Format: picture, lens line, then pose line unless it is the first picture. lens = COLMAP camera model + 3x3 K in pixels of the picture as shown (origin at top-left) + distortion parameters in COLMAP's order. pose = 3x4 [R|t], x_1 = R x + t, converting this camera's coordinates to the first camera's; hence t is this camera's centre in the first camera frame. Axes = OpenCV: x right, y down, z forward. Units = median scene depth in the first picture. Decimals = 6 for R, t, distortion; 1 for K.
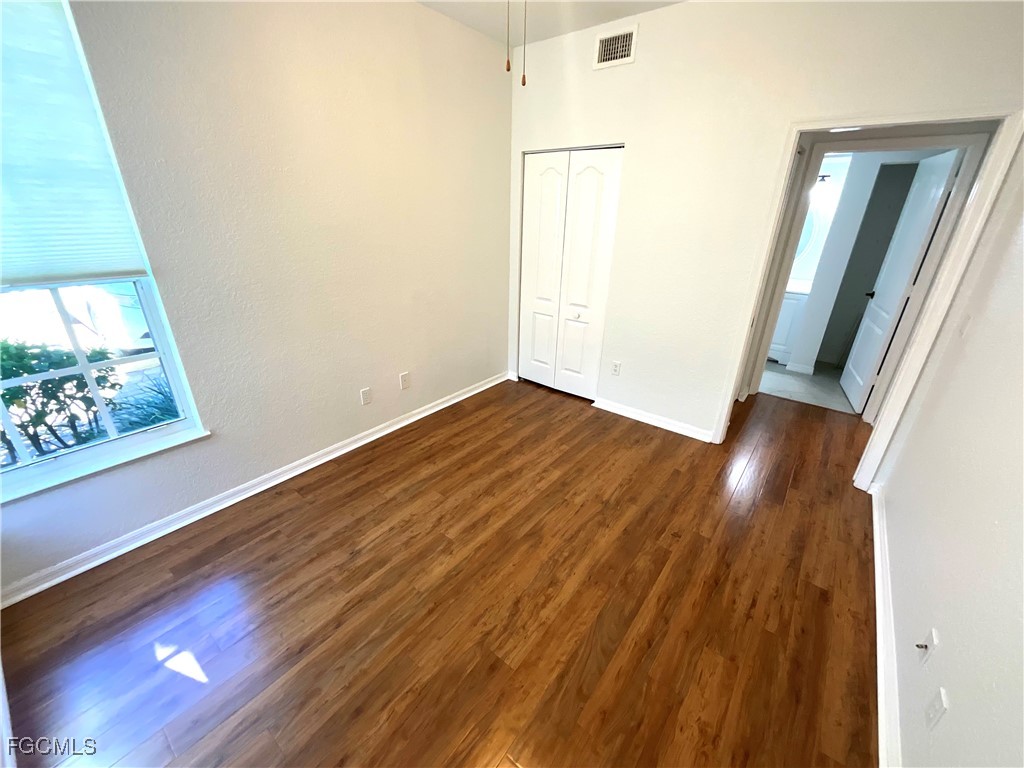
lens RADIAL K [[413.5, 0, 495.9], [0, 413.5, 384.8], [0, 0, 1]] dist [-0.000763, 0.000419]
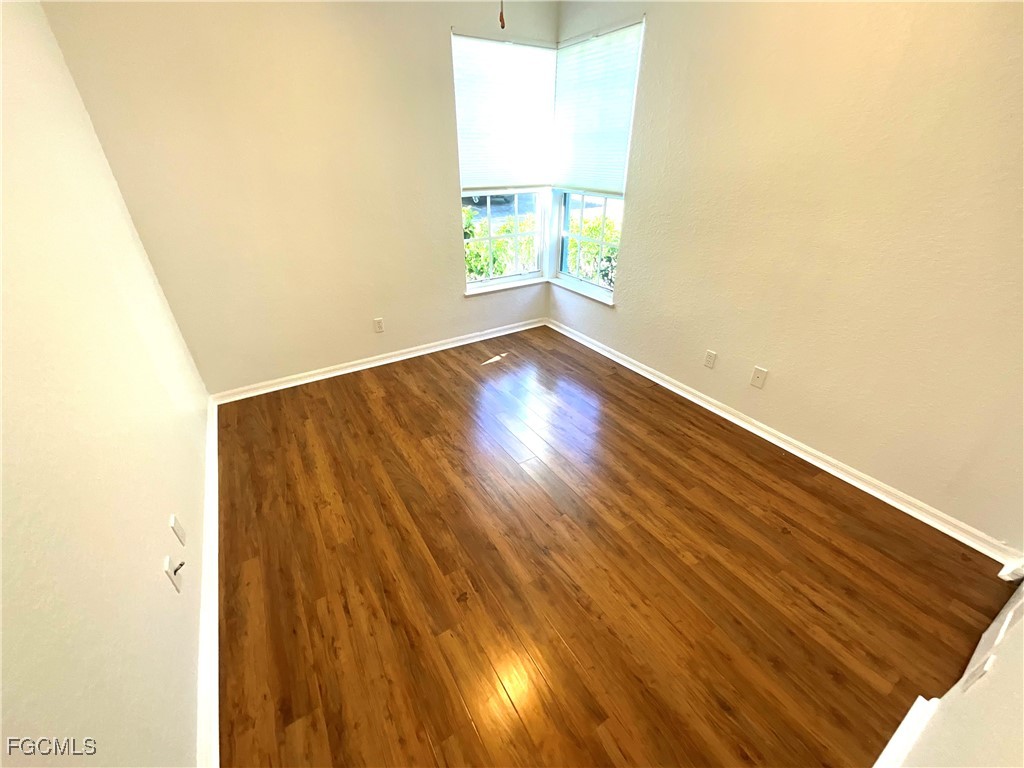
lens RADIAL K [[413.5, 0, 541.0], [0, 413.5, 392.5], [0, 0, 1]] dist [-0.000763, 0.000419]
pose [[-0.277618, 0.467337, -0.839360, 0.926467], [-0.379313, 0.749395, 0.542704, -0.417753], [0.882638, 0.469044, -0.030779, 1.051648]]
